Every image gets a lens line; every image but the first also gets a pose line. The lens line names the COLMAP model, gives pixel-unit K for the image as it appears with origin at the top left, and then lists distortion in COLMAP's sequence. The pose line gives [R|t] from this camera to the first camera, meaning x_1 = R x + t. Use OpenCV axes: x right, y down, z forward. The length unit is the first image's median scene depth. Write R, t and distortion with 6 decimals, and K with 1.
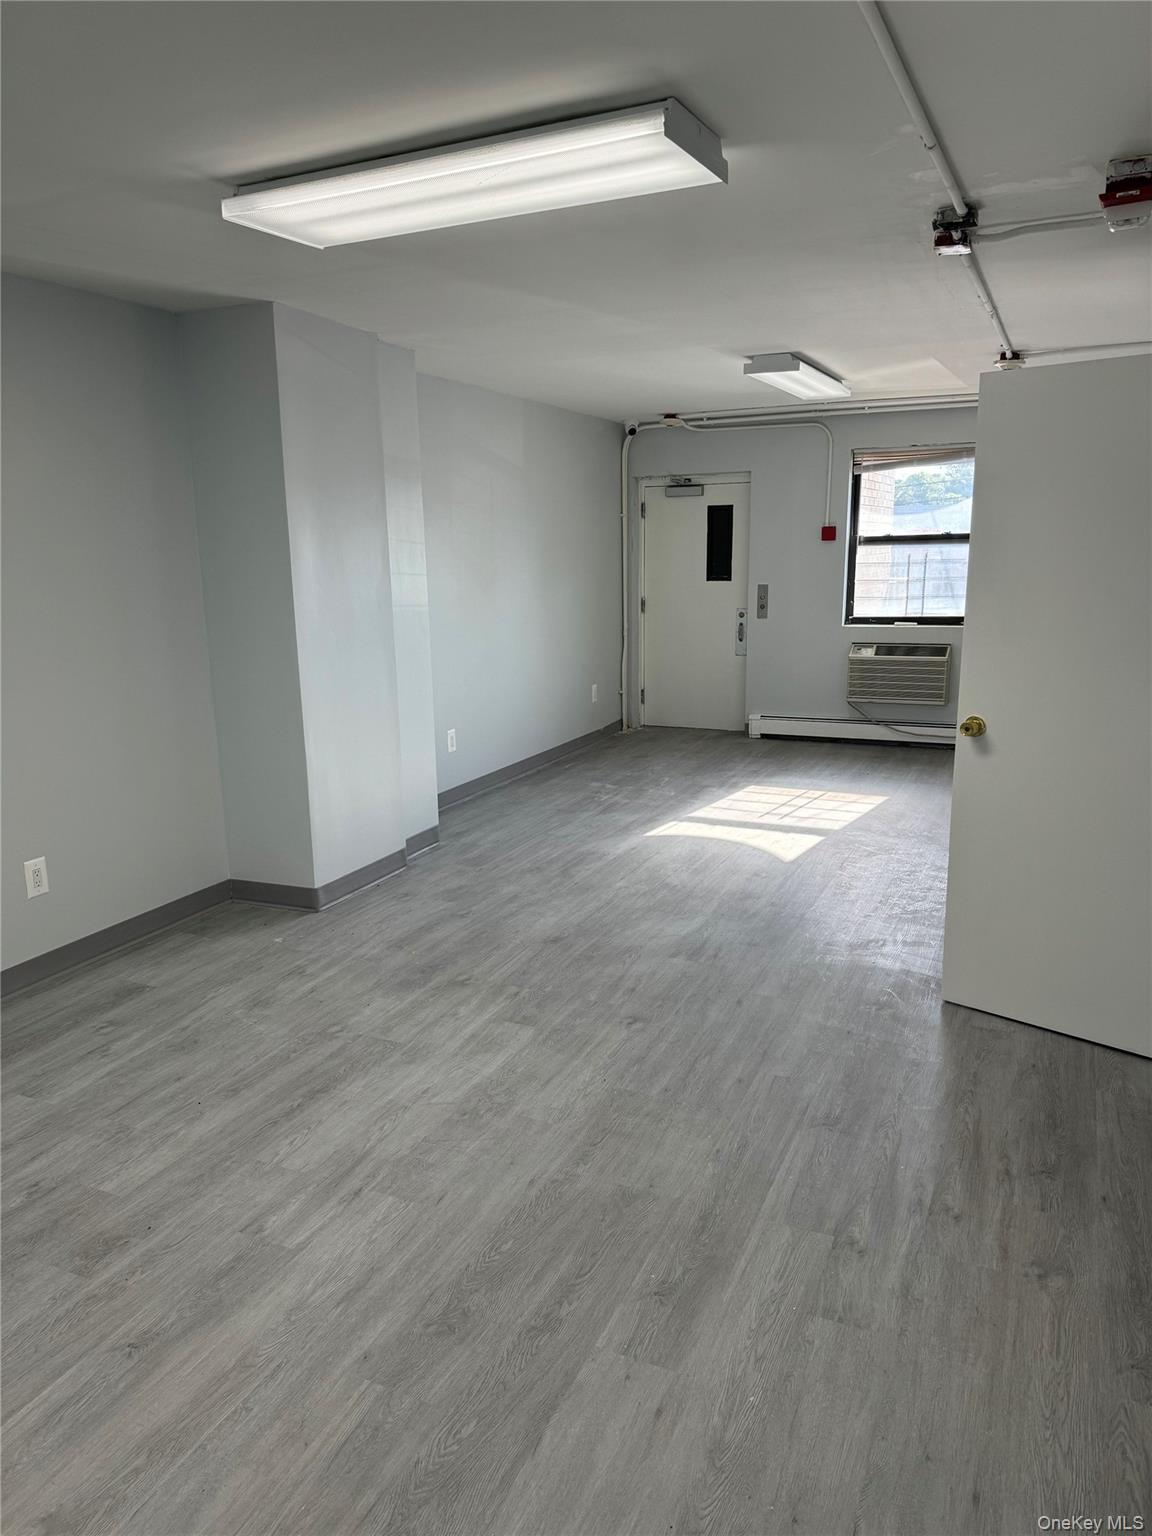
lens RADIAL K [[1050.3, 0, 577.4], [0, 1050.3, 789.9], [0, 0, 1]] dist [0.088220, -0.111511]
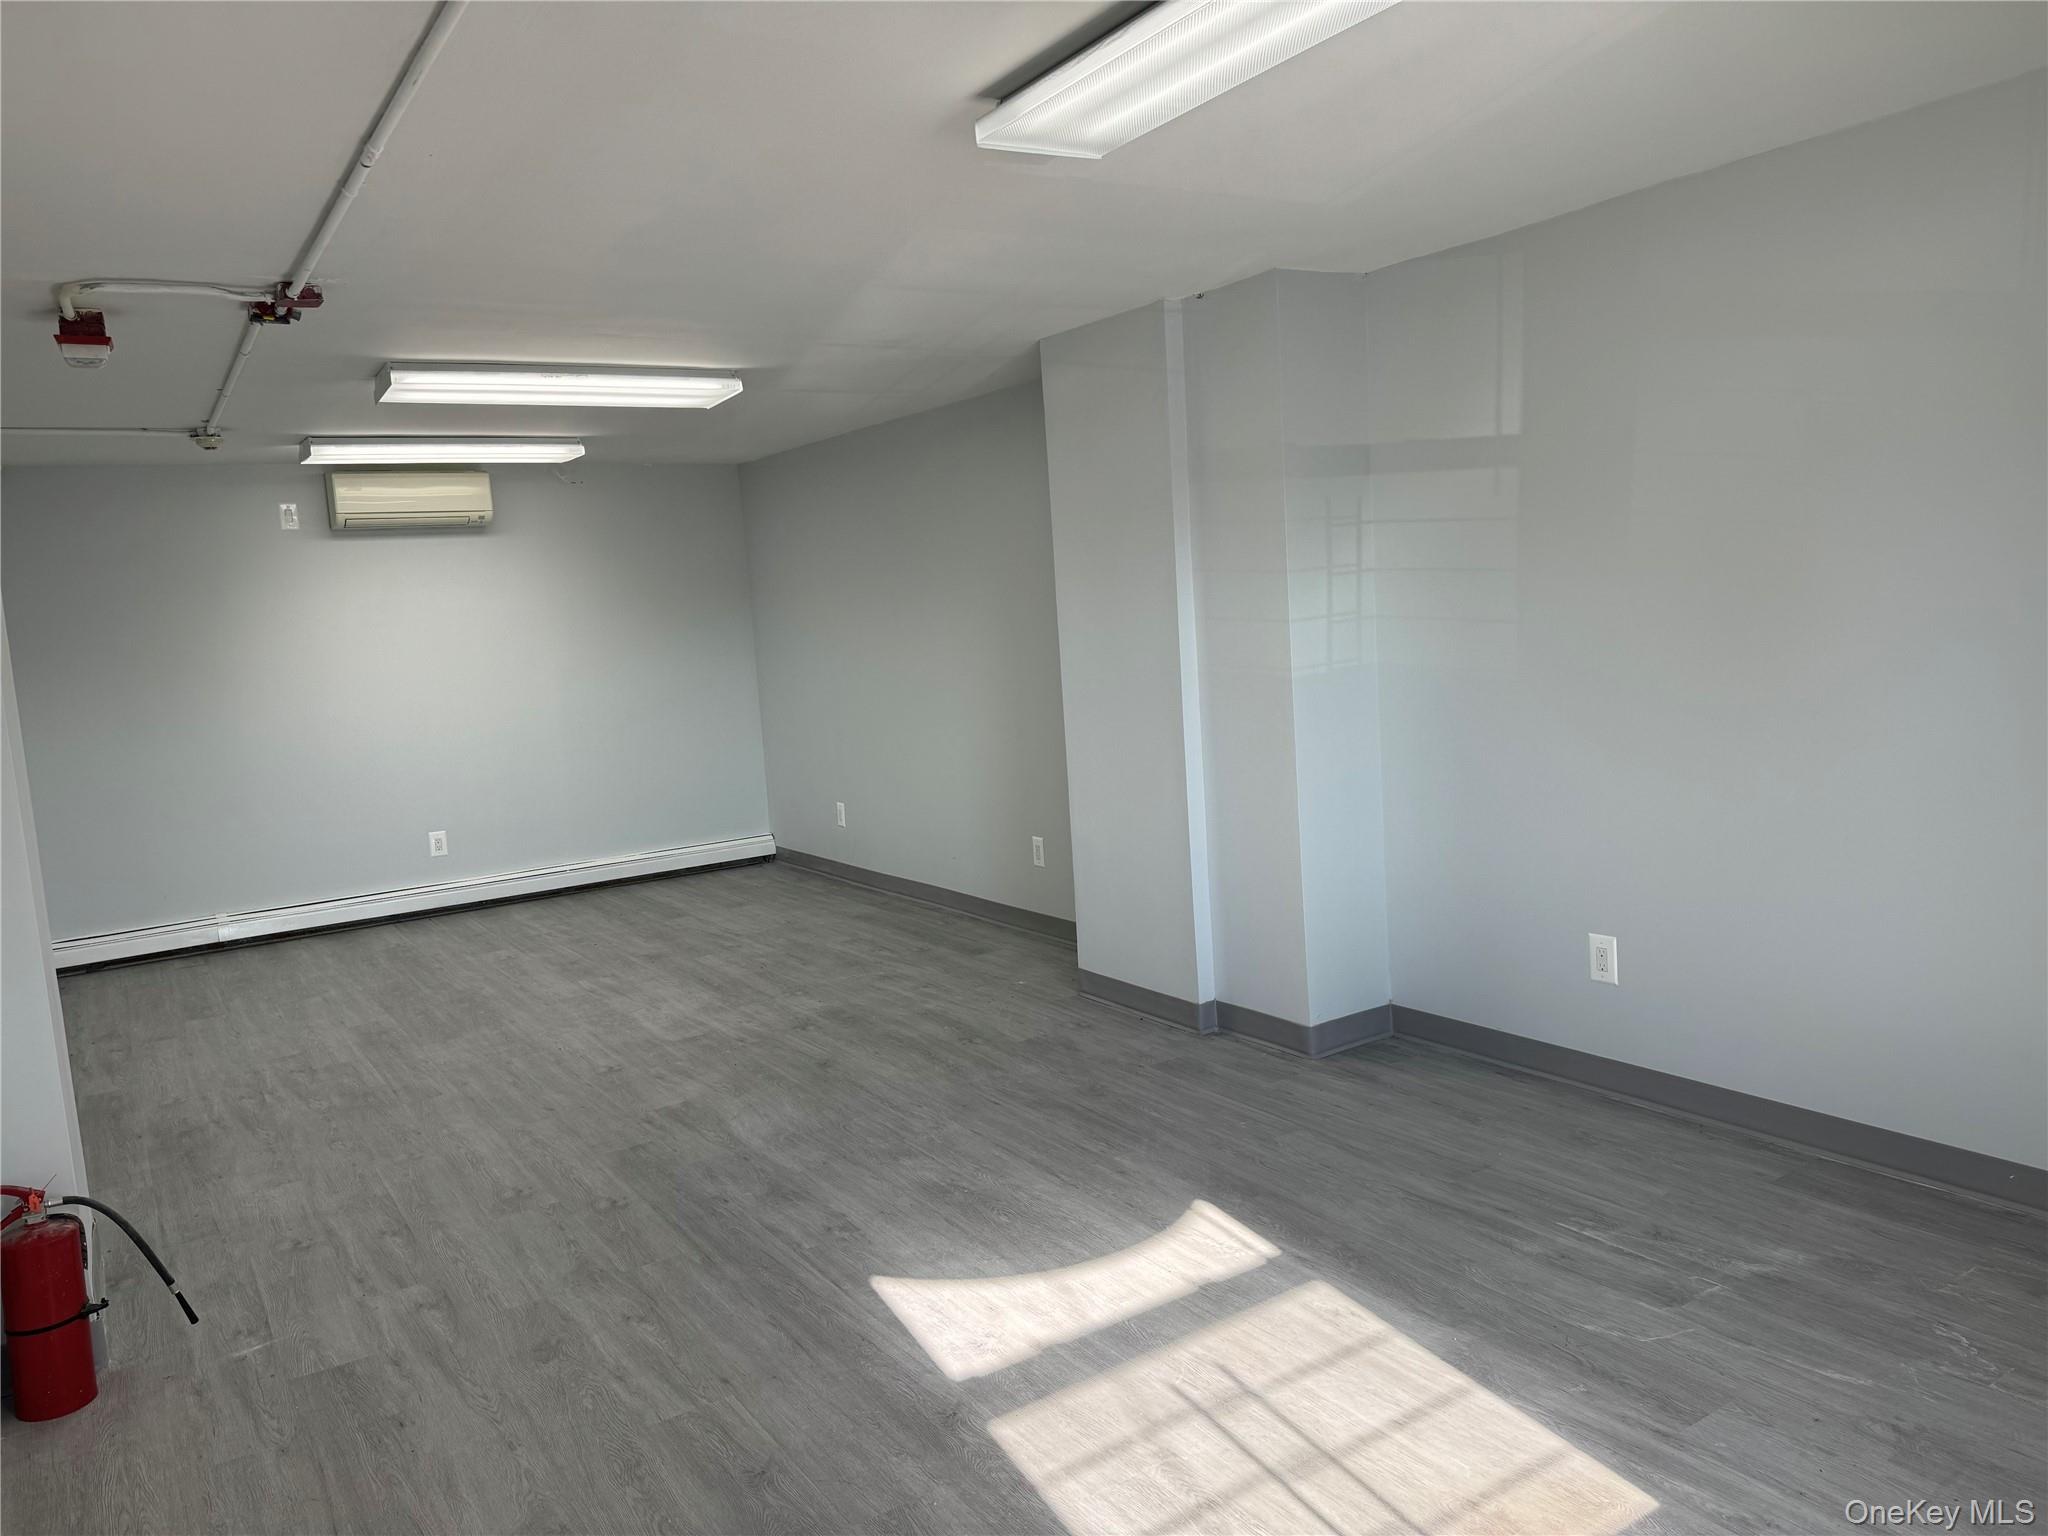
lens RADIAL K [[1400.4, 0, 1024.0], [0, 1400.4, 768.0], [0, 0, 1]] dist [0.088220, -0.111511]
pose [[-0.510825, 0.156024, -0.845408, 0.720200], [-0.120136, 0.960788, 0.249908, -0.344060], [0.851249, 0.229223, -0.472050, 1.413440]]
